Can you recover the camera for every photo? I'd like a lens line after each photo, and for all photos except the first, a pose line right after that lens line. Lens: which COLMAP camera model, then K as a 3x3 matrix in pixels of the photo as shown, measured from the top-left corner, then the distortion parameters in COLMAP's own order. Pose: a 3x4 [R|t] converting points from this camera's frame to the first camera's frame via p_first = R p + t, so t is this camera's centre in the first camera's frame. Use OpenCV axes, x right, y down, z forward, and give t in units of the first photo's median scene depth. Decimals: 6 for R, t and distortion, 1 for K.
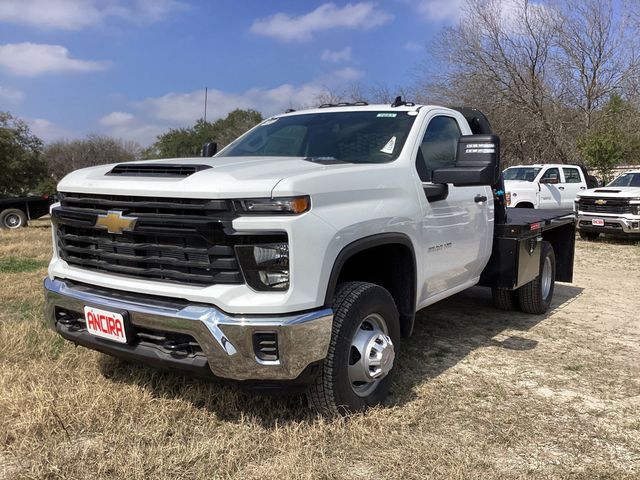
lens RADIAL K [[588.9, 0, 320.0], [0, 588.9, 240.0], [0, 0, 1]] dist [0.103450, -0.230371]
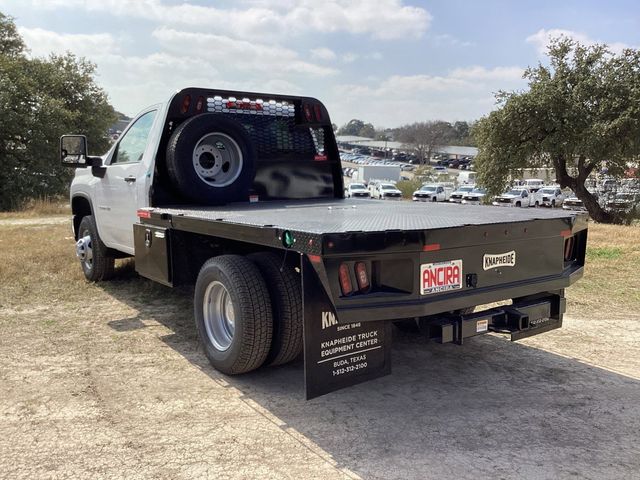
lens RADIAL K [[588.9, 0, 320.0], [0, 588.9, 240.0], [0, 0, 1]] dist [0.103450, -0.230371]
pose [[-0.354344, 0.095735, -0.930202, 1.869911], [-0.100543, 0.985078, 0.139683, -0.229809], [0.929694, 0.143022, -0.339431, 2.649339]]
